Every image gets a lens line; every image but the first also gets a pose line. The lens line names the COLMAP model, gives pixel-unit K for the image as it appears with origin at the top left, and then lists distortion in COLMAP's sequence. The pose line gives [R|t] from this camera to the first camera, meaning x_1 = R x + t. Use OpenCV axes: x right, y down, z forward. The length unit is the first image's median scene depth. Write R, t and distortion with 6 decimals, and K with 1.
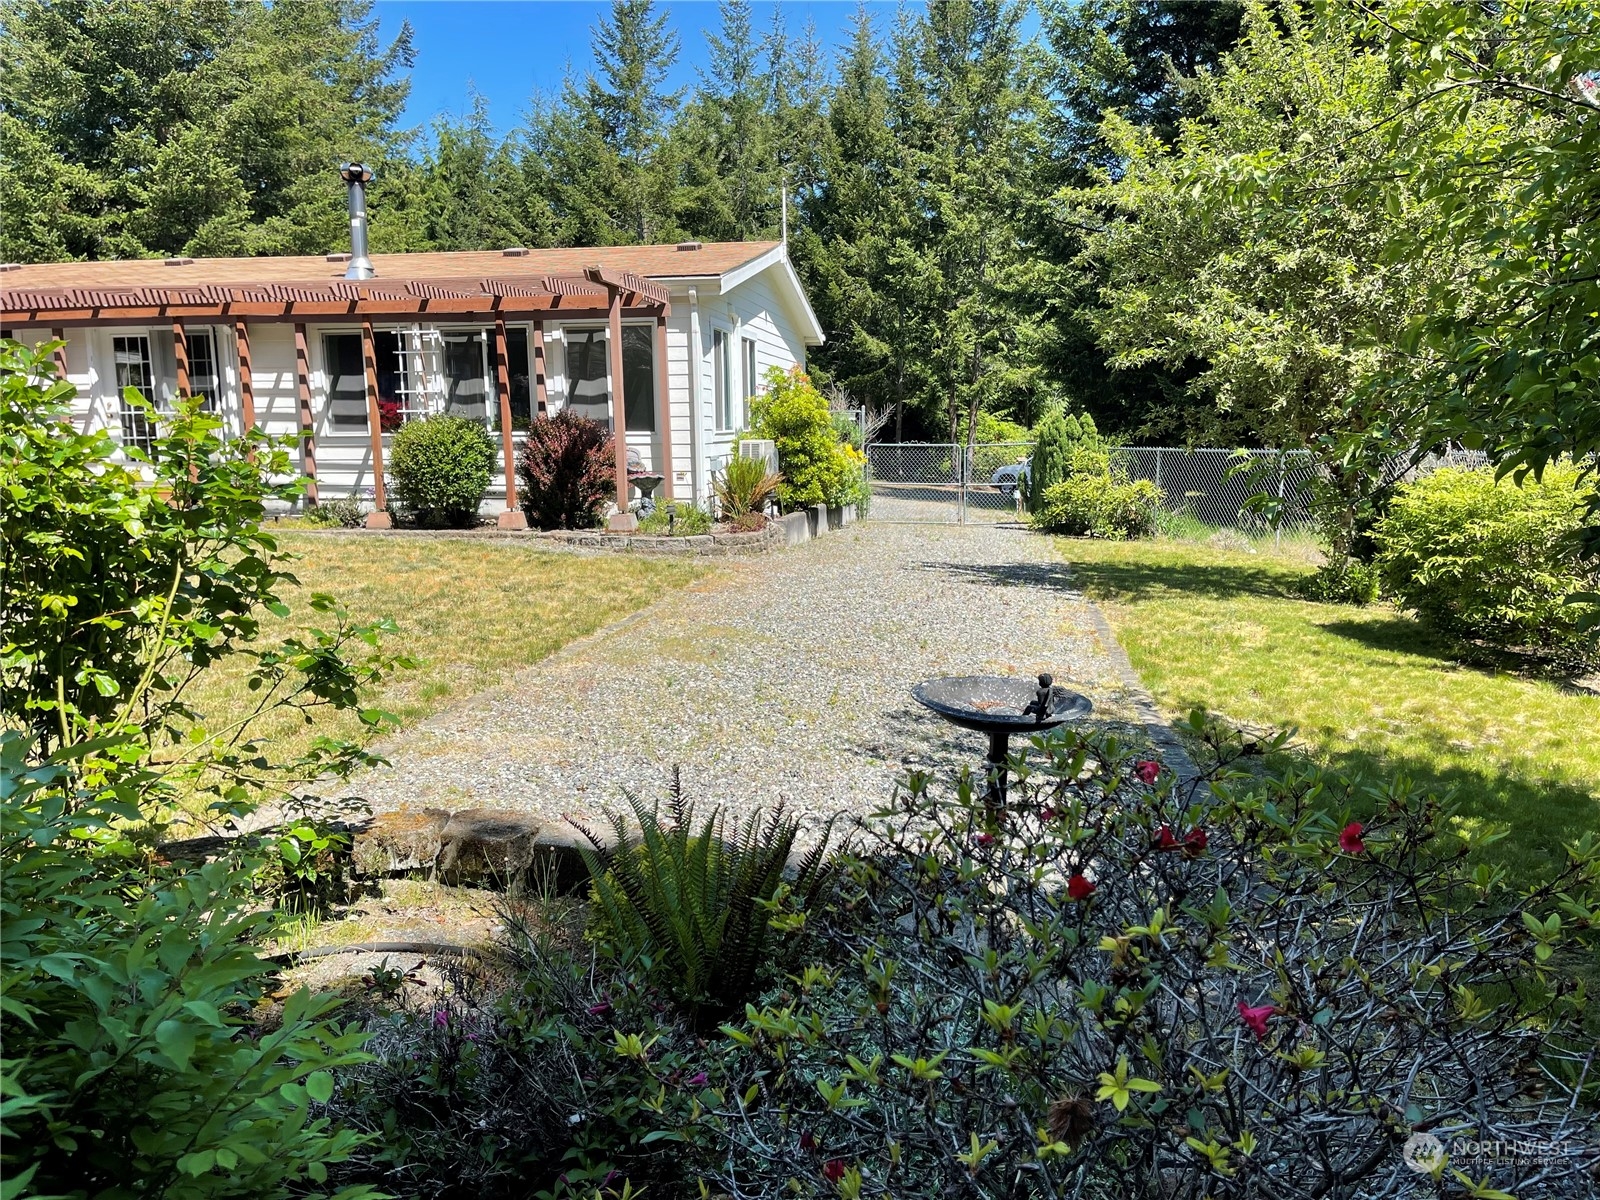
lens RADIAL K [[1205.5, 0, 795.5], [0, 1205.5, 595.2], [0, 0, 1]] dist [0.079169, -0.105875]
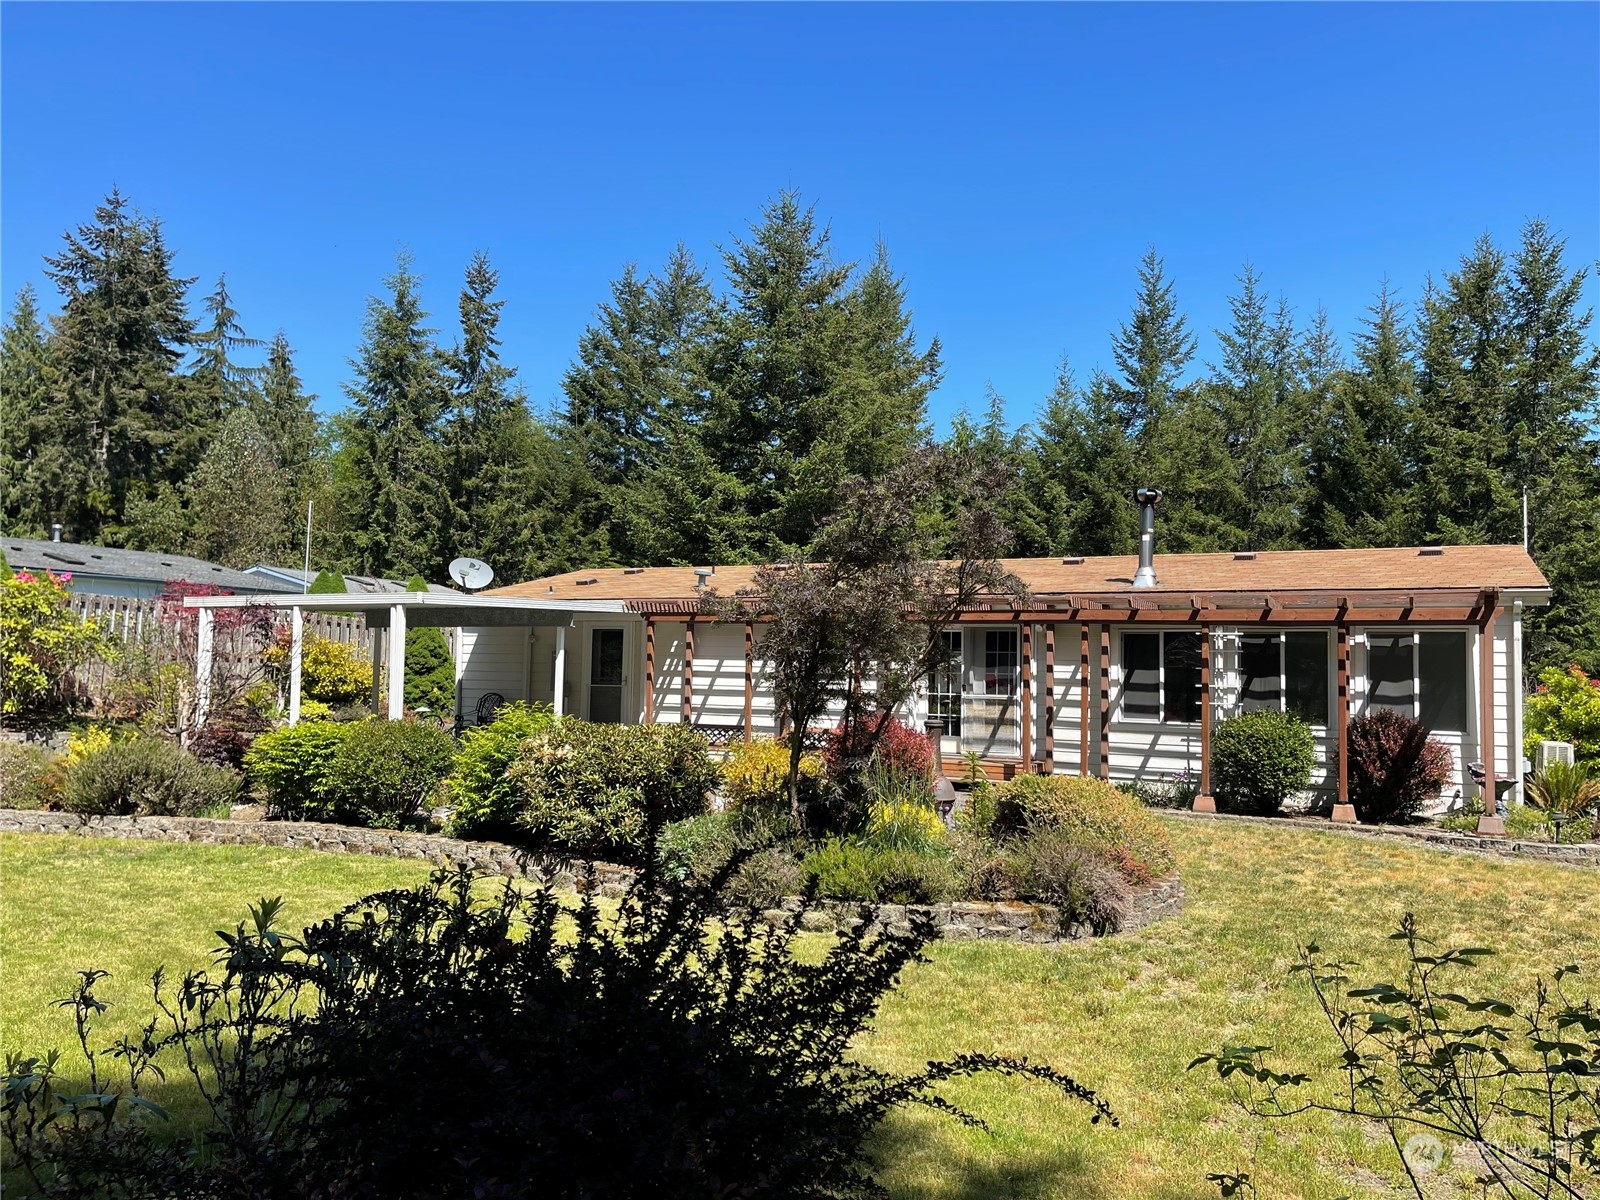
lens RADIAL K [[1205.5, 0, 804.1], [0, 1205.5, 596.6], [0, 0, 1]] dist [0.079169, -0.105875]
pose [[0.953889, 0.010103, -0.299991, -0.325554], [-0.072245, 0.977781, -0.196789, -0.003334], [0.291337, 0.209387, 0.933424, -0.148120]]
